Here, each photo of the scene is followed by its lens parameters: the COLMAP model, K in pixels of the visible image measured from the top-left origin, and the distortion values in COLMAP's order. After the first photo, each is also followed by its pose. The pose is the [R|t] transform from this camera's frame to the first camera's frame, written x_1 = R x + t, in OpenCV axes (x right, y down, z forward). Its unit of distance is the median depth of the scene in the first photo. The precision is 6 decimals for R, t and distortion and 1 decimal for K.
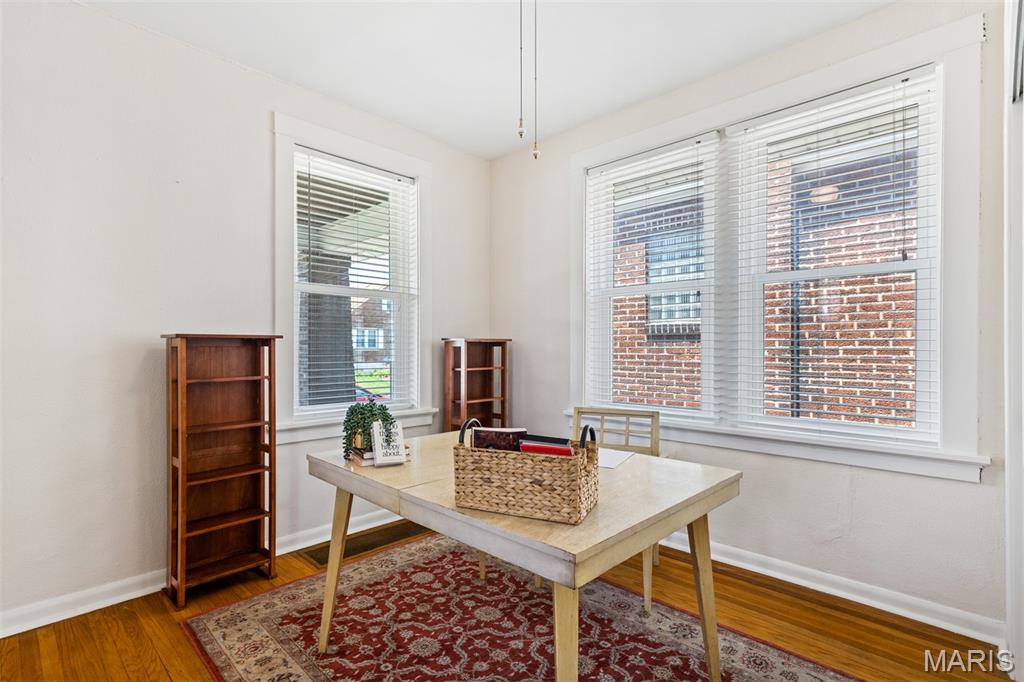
lens RADIAL K [[493.7, 0, 510.6], [0, 493.7, 346.2], [0, 0, 1]] dist [0.002136, -0.001836]
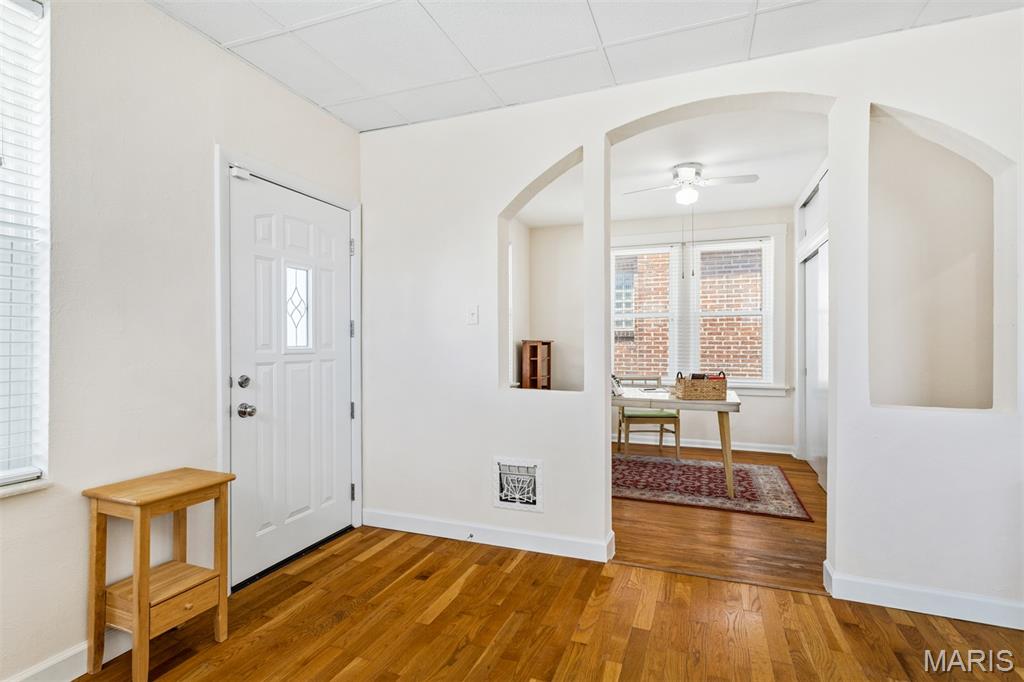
lens RADIAL K [[493.7, 0, 509.2], [0, 493.7, 341.1], [0, 0, 1]] dist [0.002136, -0.001836]
pose [[0.922652, 0.001455, 0.385631, -0.752508], [0.000083, 0.999992, -0.003972, -0.006887], [-0.385634, 0.003697, 0.922644, -0.460426]]
